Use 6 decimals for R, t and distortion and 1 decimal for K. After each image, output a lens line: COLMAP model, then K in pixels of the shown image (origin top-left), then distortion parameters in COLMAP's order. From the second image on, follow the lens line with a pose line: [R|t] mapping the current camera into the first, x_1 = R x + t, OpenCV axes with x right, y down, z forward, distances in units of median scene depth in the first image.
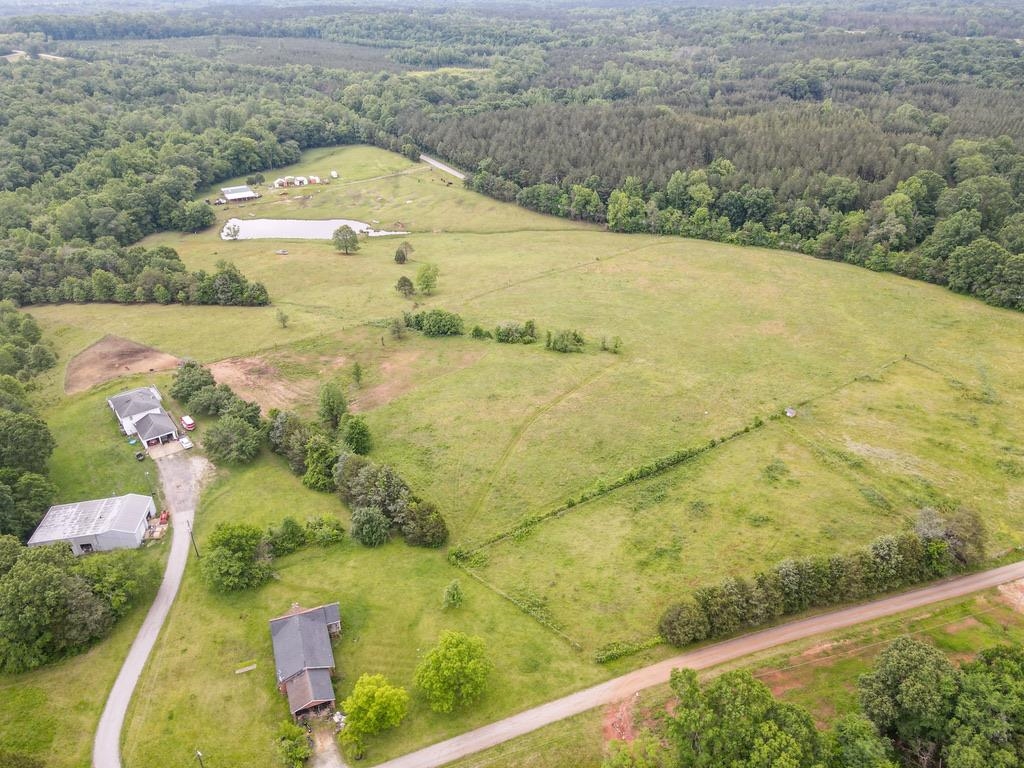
lens RADIAL K [[752.9, 0, 518.3], [0, 752.9, 379.7], [0, 0, 1]] dist [0.007970, 0.012219]
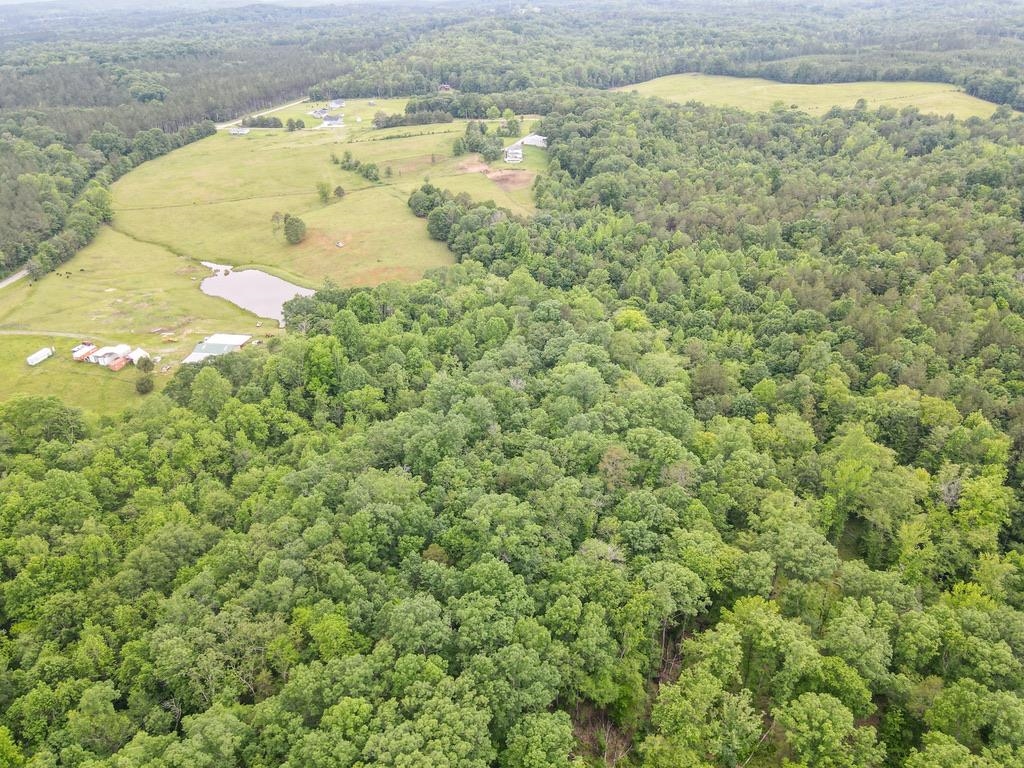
lens RADIAL K [[750.6, 0, 518.4], [0, 750.6, 385.4], [0, 0, 1]] dist [0.003637, 0.014375]
pose [[-0.806519, -0.262545, 0.529715, -1.240159], [0.301882, 0.587493, 0.750813, -0.848965], [-0.508326, 0.765456, -0.394566, 1.549363]]
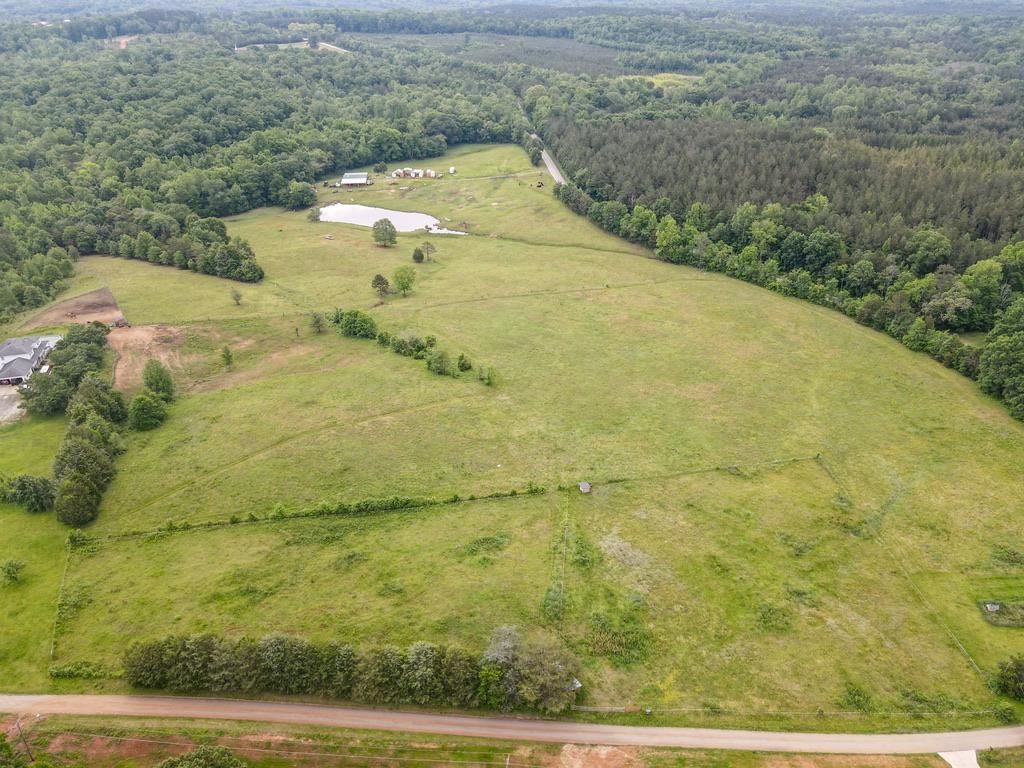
lens RADIAL K [[752.9, 0, 518.3], [0, 752.9, 379.7], [0, 0, 1]] dist [0.007970, 0.012219]
pose [[0.927057, 0.185605, -0.325755, 0.338737], [-0.185948, 0.982090, 0.030382, -0.055686], [0.325560, 0.032408, 0.944966, 0.088595]]
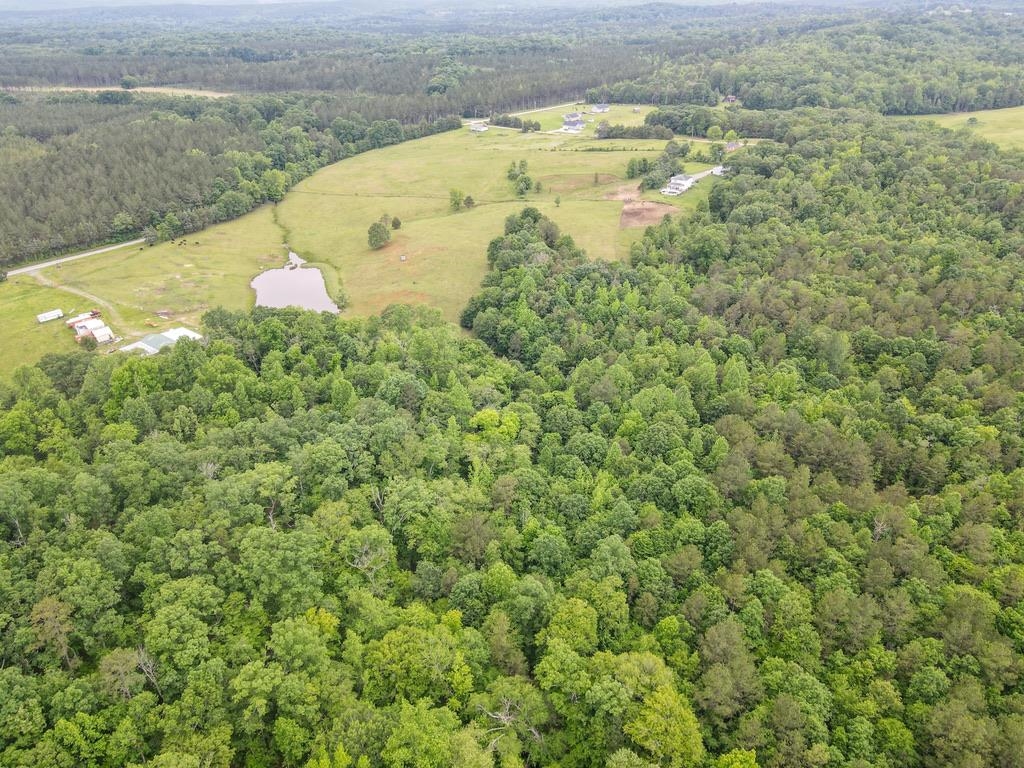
lens RADIAL K [[752.9, 0, 518.3], [0, 752.9, 379.7], [0, 0, 1]] dist [0.007970, 0.012219]
pose [[-0.401483, -0.412678, 0.817624, -1.400609], [0.452291, 0.686941, 0.568810, -0.618008], [-0.796395, 0.598171, -0.089145, 1.130070]]
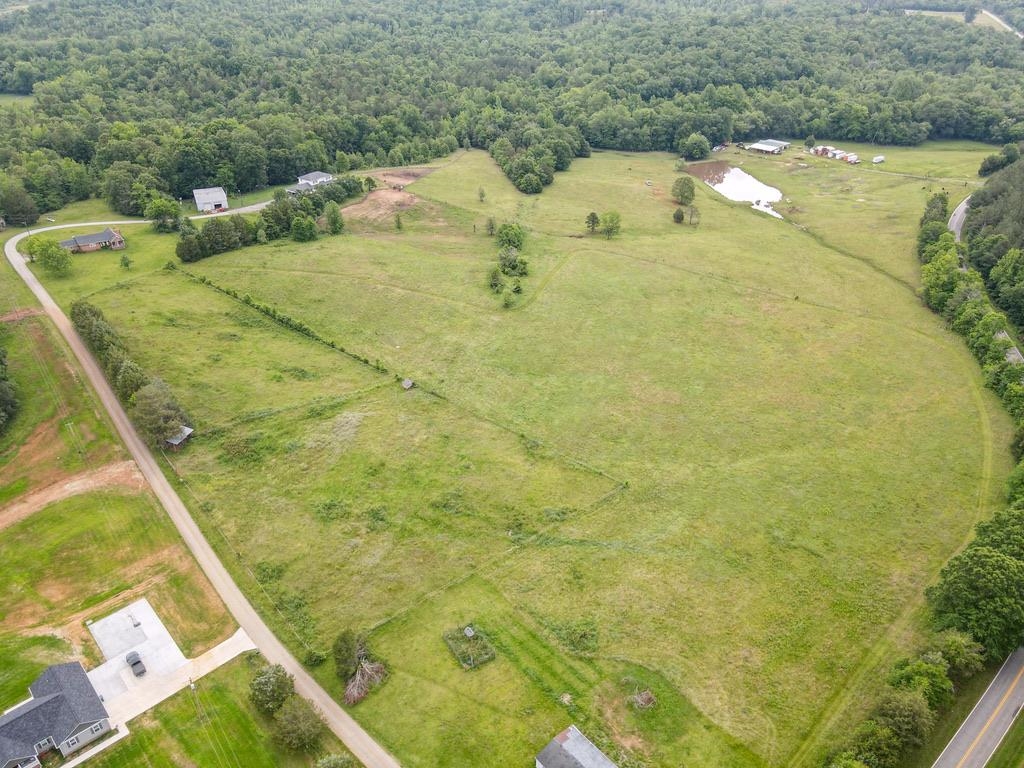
lens RADIAL K [[750.6, 0, 518.4], [0, 750.6, 385.4], [0, 0, 1]] dist [0.003637, 0.014375]
pose [[0.295946, 0.507523, -0.809219, 0.749336], [-0.468881, 0.815267, 0.339839, -0.224819], [0.832206, 0.278853, 0.479243, 0.394251]]
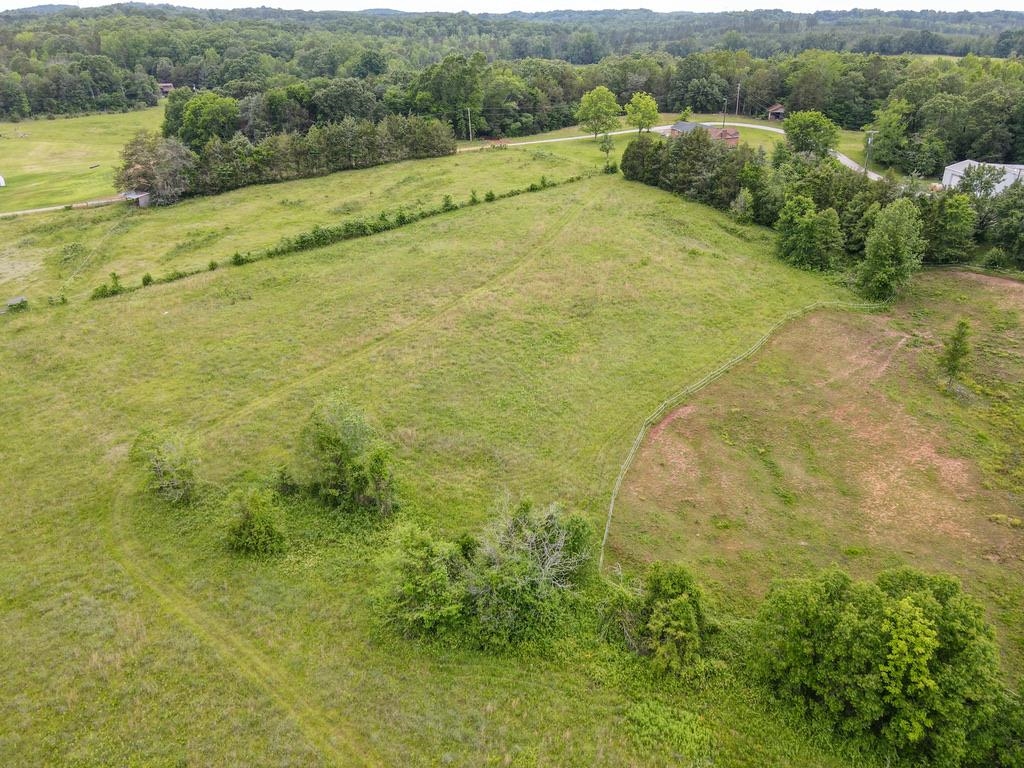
lens RADIAL K [[766.2, 0, 514.0], [0, 766.2, 367.1], [0, 0, 1]] dist [0.008163, 0.003031]
pose [[-0.995820, -0.020930, 0.088904, -0.023062], [0.058800, 0.597923, 0.799394, -0.207003], [-0.069889, 0.801280, -0.594194, 0.818662]]
